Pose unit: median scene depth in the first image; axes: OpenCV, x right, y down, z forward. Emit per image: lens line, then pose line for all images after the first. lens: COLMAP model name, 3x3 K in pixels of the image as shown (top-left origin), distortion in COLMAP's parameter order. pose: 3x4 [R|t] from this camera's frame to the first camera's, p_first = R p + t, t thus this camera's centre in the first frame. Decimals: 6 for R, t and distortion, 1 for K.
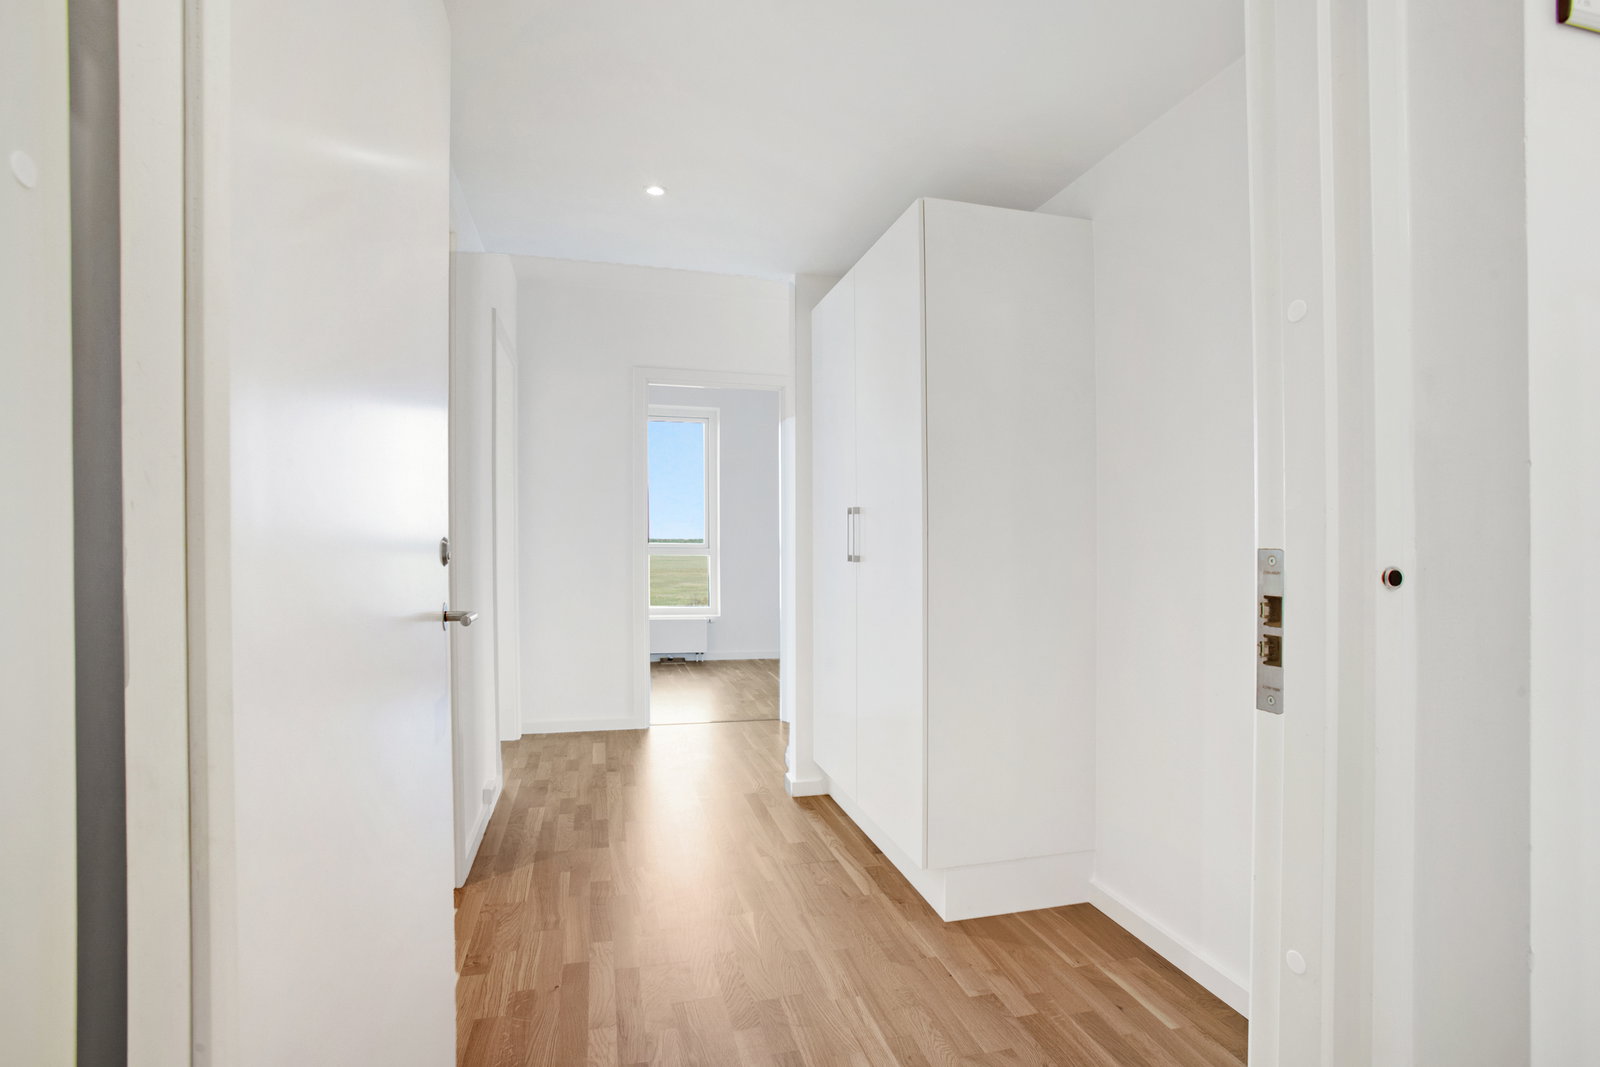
lens RADIAL K [[829.3, 0, 801.9], [0, 829.3, 545.1], [0, 0, 1]] dist [-0.090095, 0.039271]
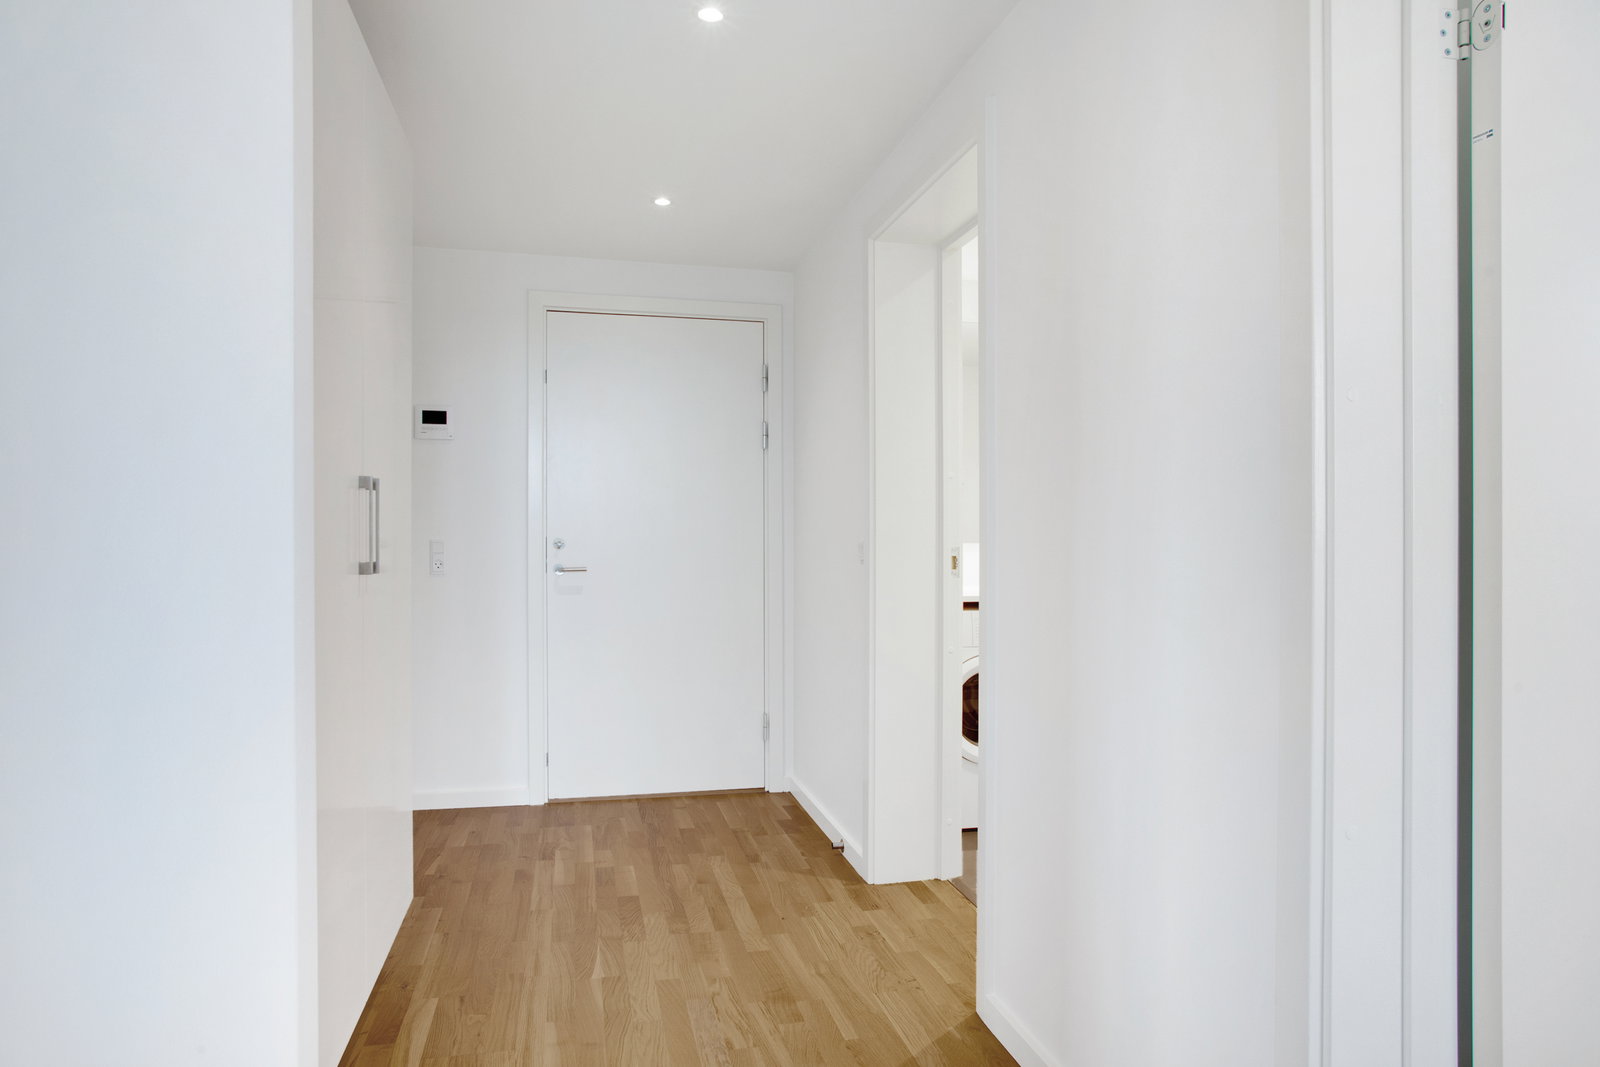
lens RADIAL K [[829.3, 0, 801.9], [0, 829.3, 545.1], [0, 0, 1]] dist [-0.090095, 0.039271]
pose [[-0.999957, -0.006452, -0.006667, -0.284608], [-0.006537, 0.999896, 0.012840, -0.009520], [0.006584, 0.012883, -0.999895, 1.934751]]
